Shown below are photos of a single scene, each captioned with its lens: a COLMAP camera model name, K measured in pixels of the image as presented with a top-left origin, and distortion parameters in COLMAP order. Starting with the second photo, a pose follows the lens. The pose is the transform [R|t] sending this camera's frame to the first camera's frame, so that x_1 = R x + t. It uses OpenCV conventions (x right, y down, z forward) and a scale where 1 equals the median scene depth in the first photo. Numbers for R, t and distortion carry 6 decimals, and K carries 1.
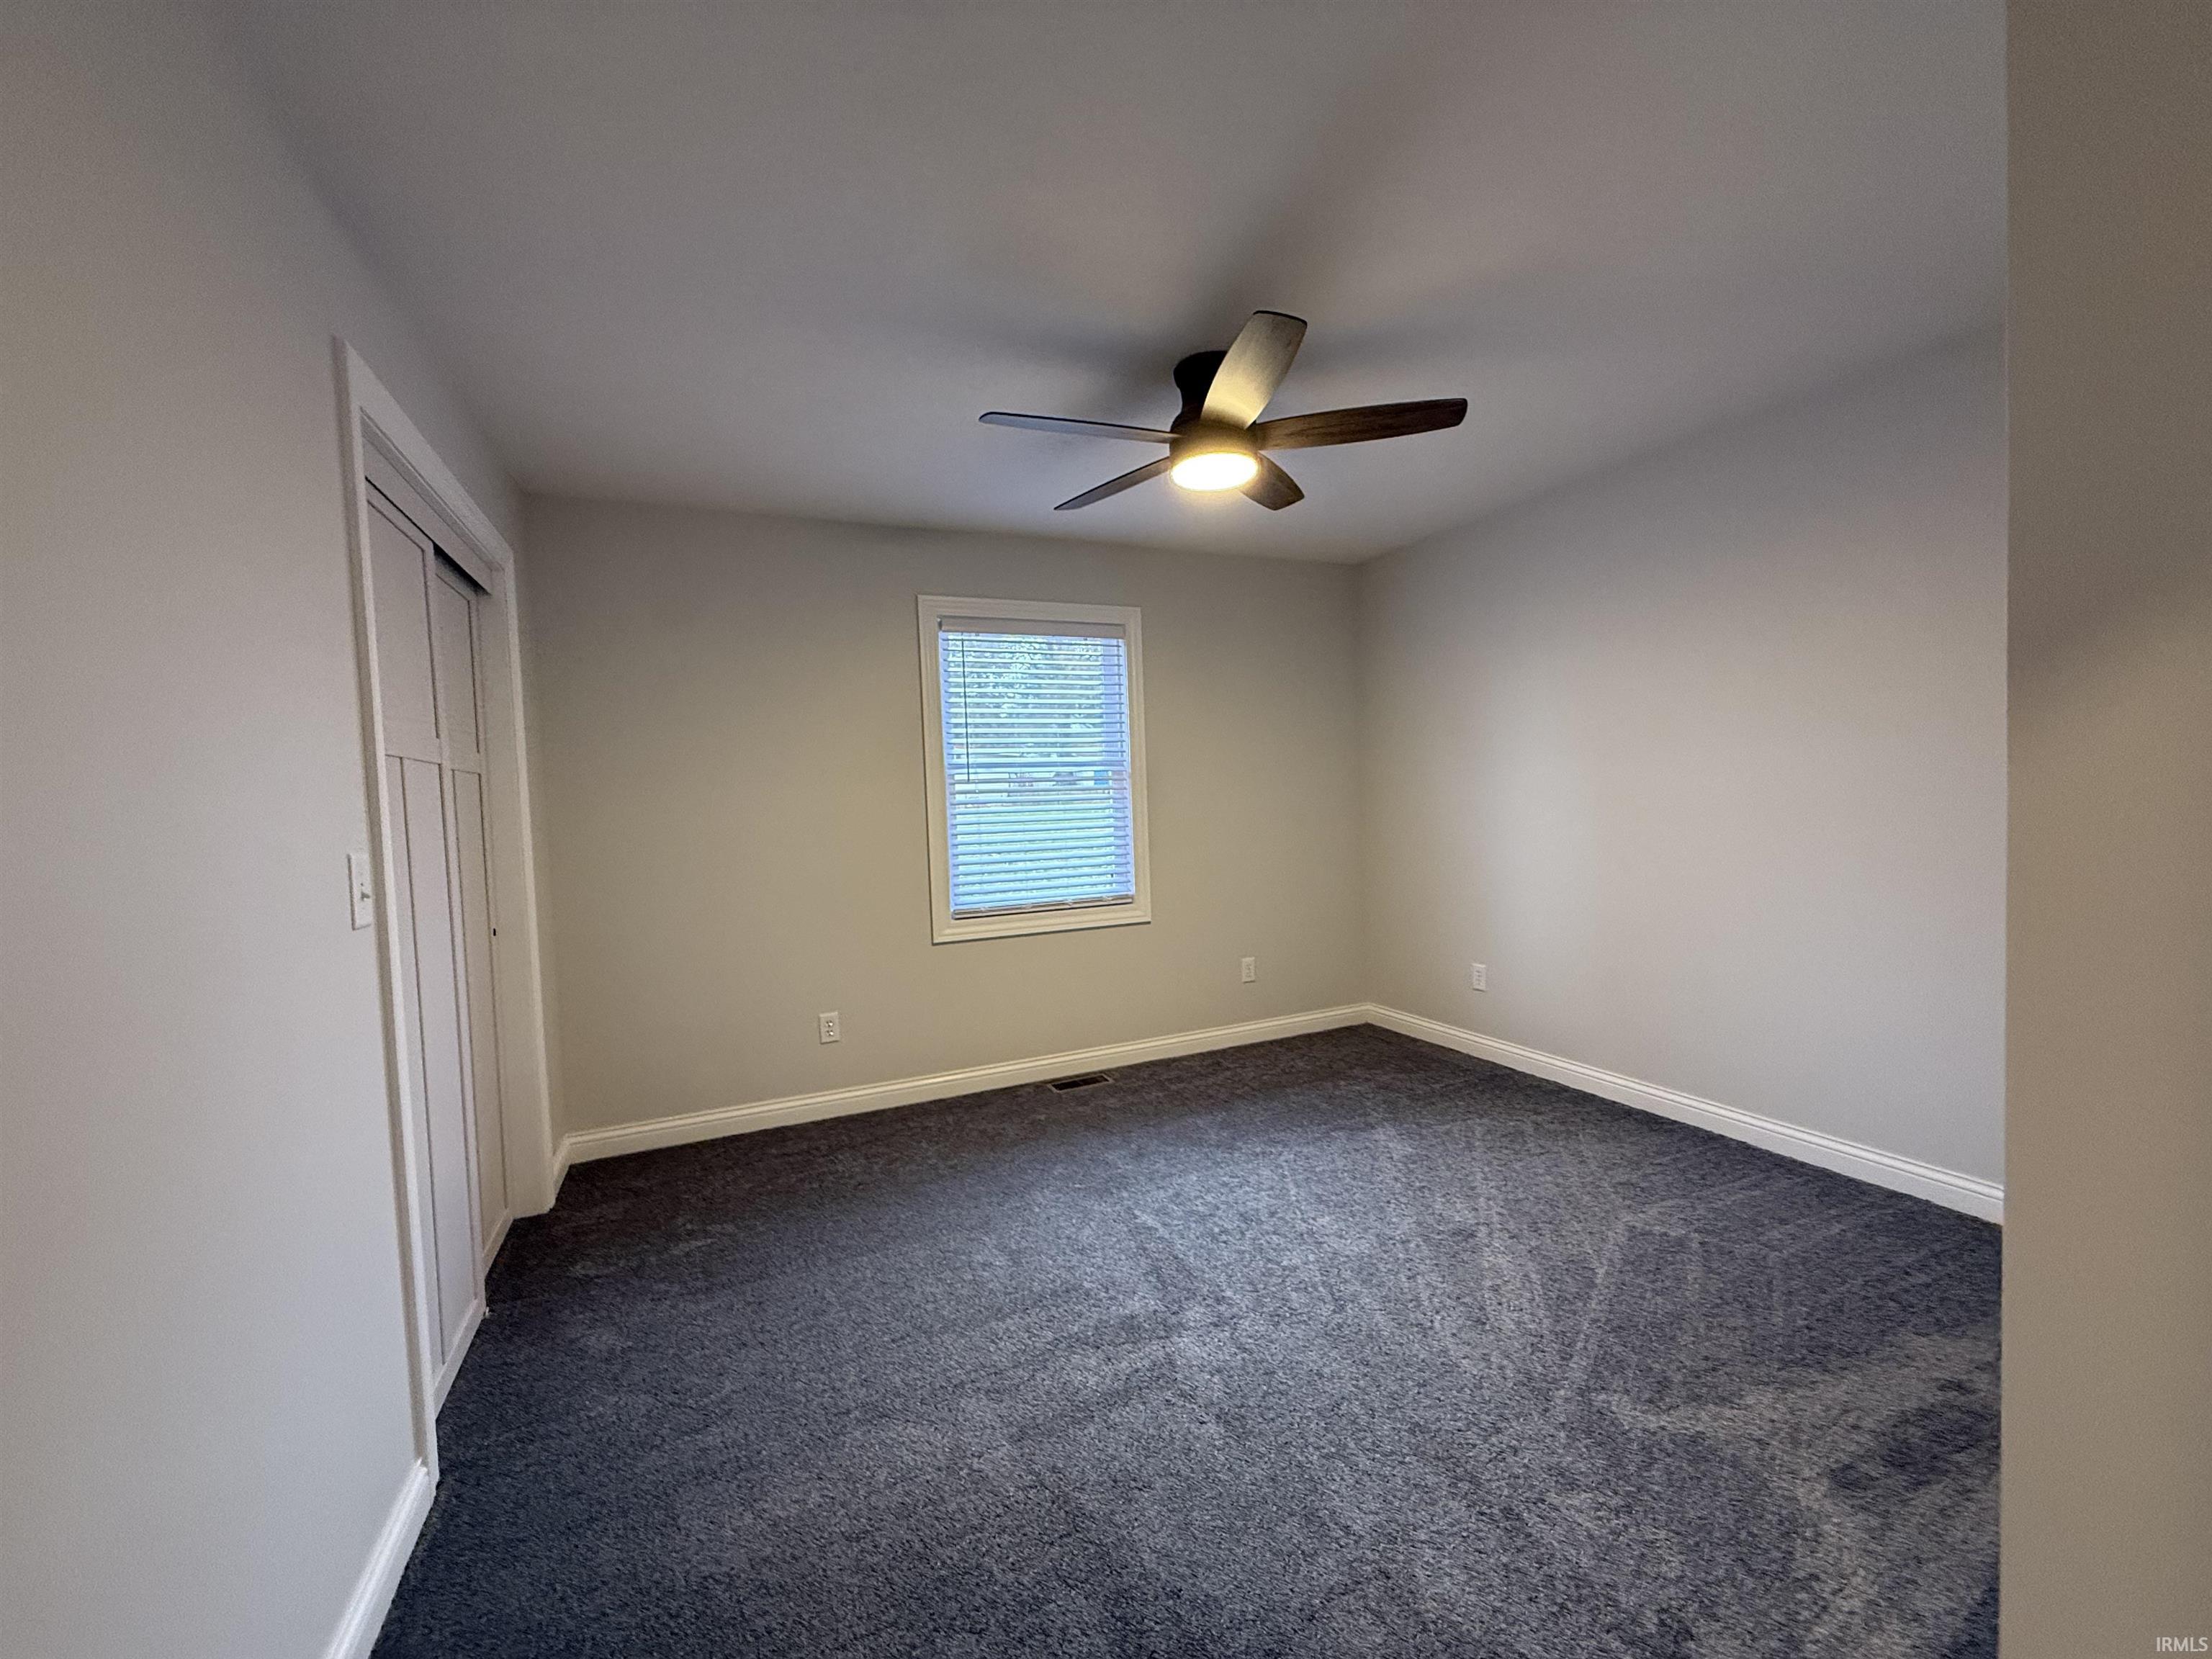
lens RADIAL K [[876.3, 0, 1101.9], [0, 876.3, 832.6], [0, 0, 1]] dist [0.000356, -0.000421]
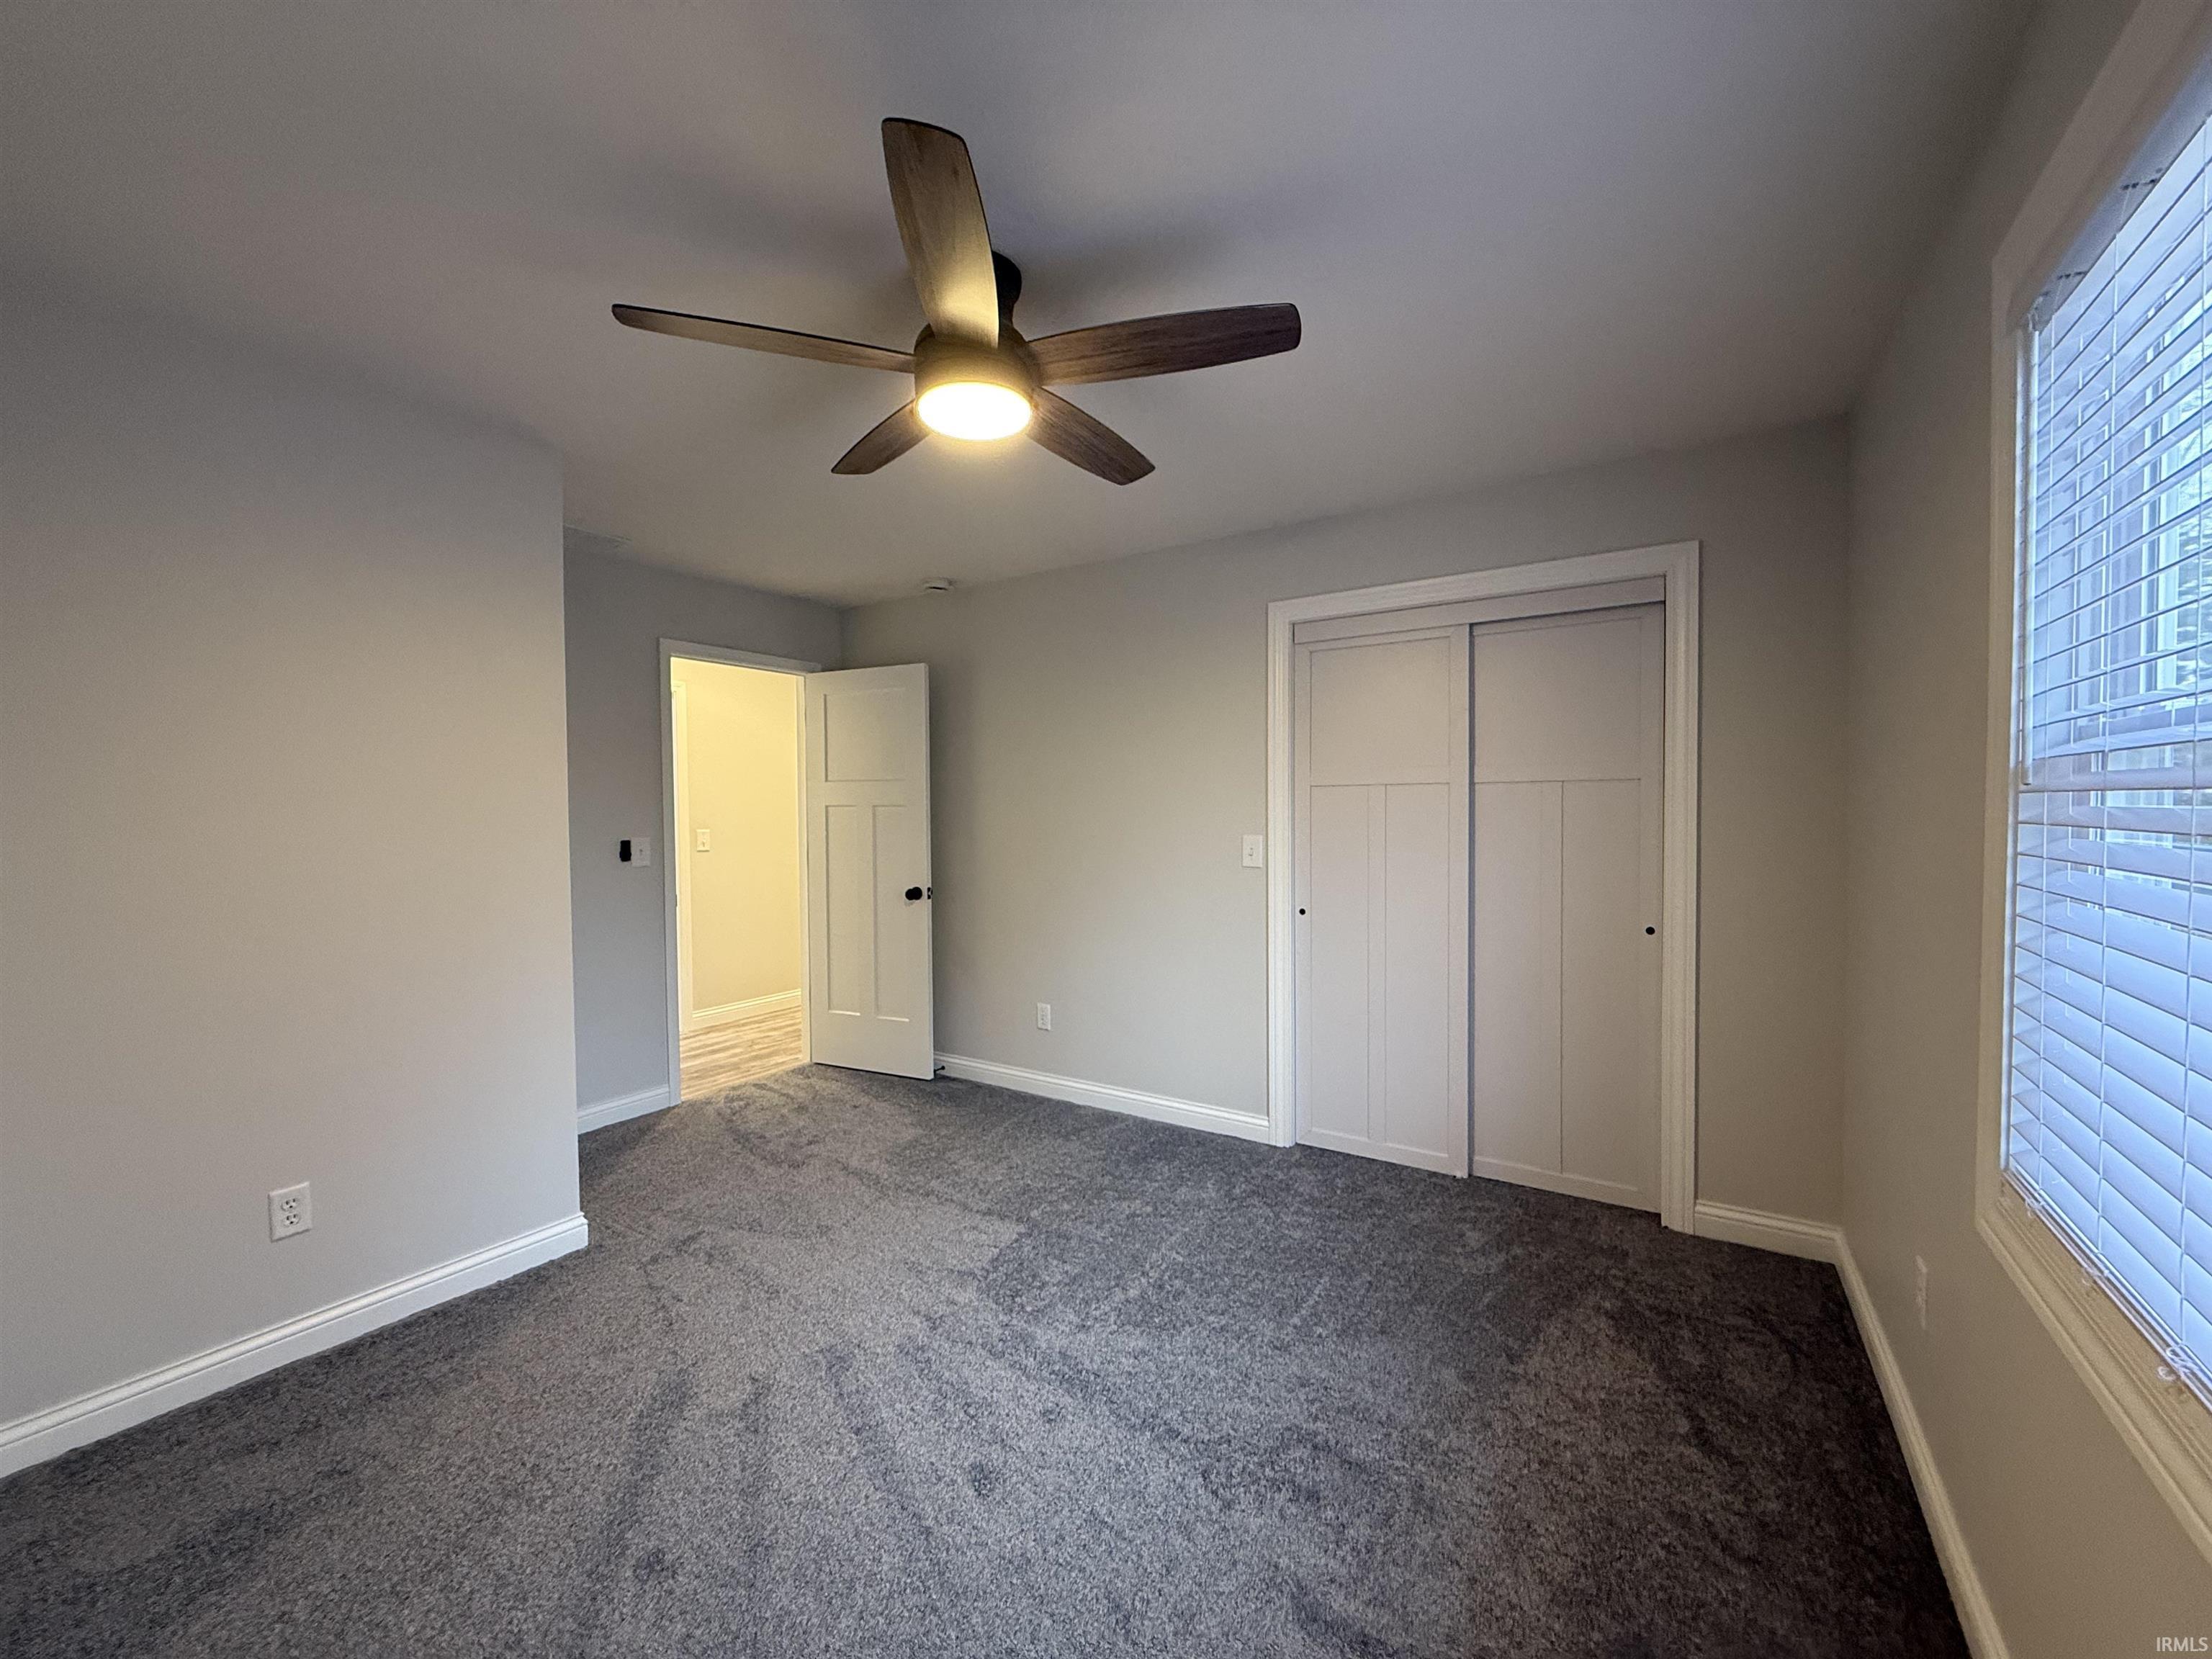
lens RADIAL K [[876.3, 0, 1101.9], [0, 876.3, 832.6], [0, 0, 1]] dist [0.000356, -0.000421]
pose [[-0.837869, 0.058835, -0.542691, 0.302004], [0.017585, 0.996568, 0.080891, -0.073447], [0.545588, 0.058233, -0.836028, 1.092906]]
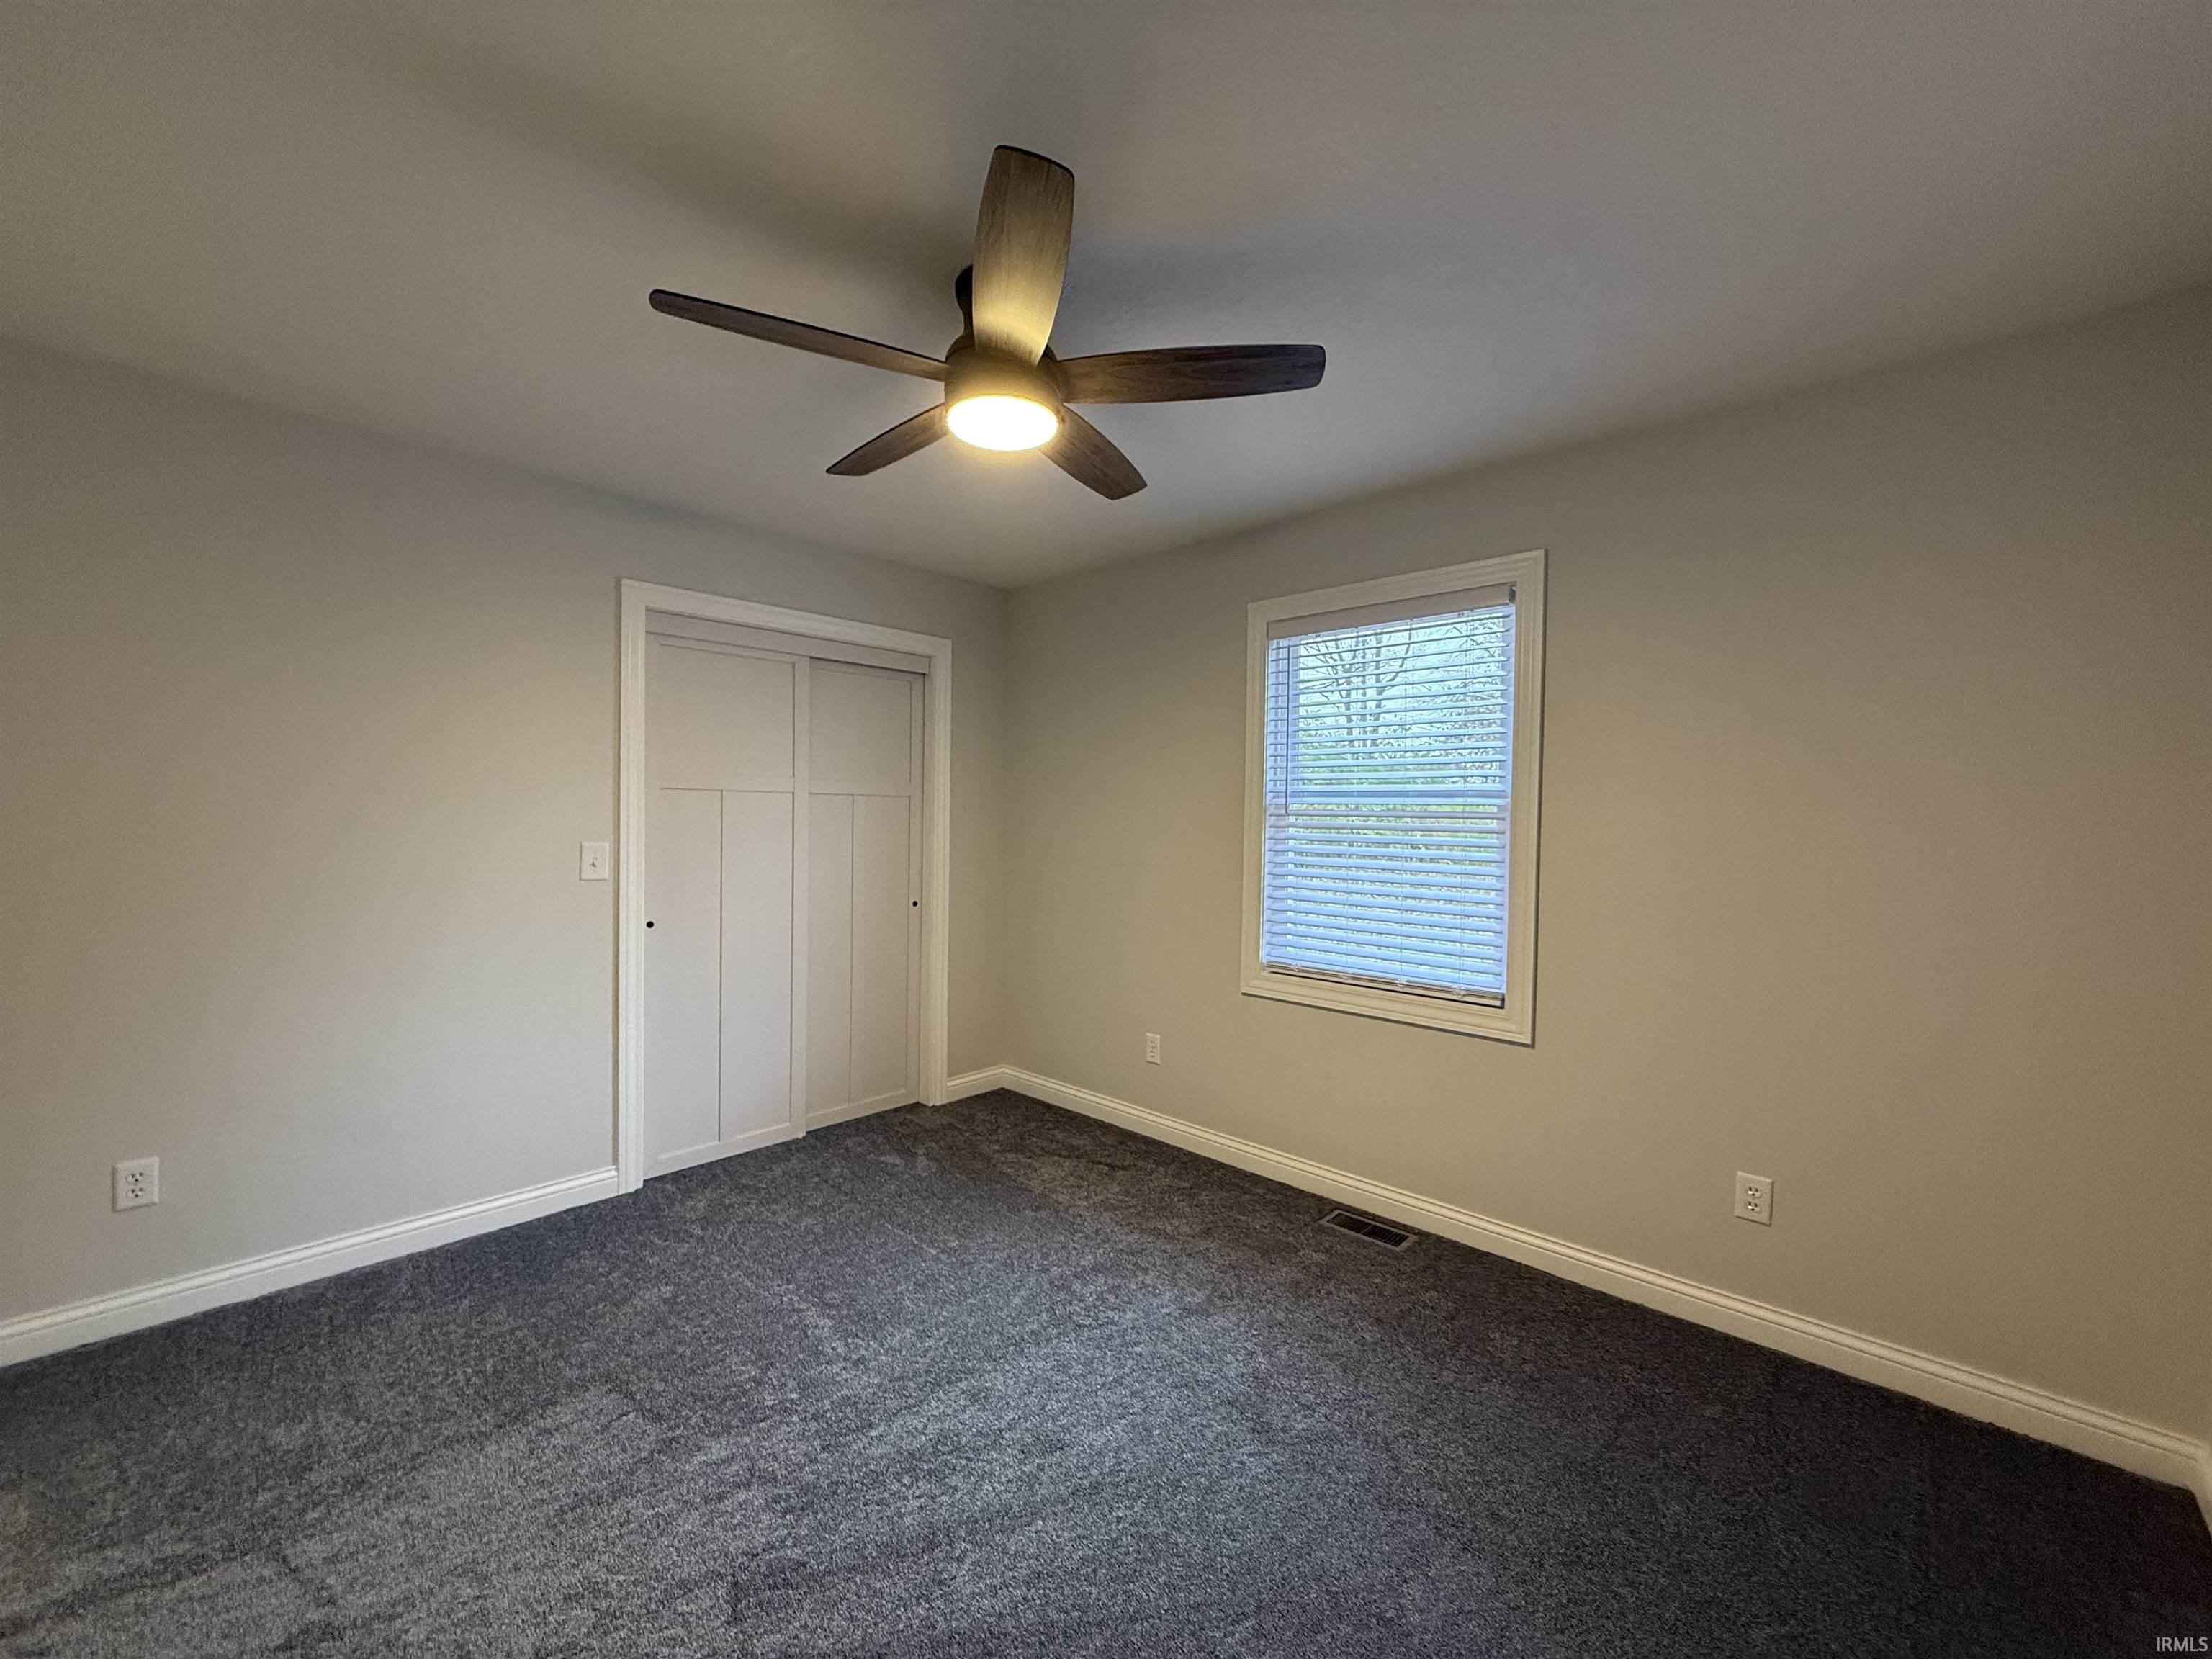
lens RADIAL K [[876.3, 0, 1101.9], [0, 876.3, 832.6], [0, 0, 1]] dist [0.000356, -0.000421]
pose [[0.382851, 0.059175, -0.921913, 0.569377], [-0.064796, 0.997209, 0.037100, -0.060498], [0.921535, 0.045532, 0.385616, 0.516713]]
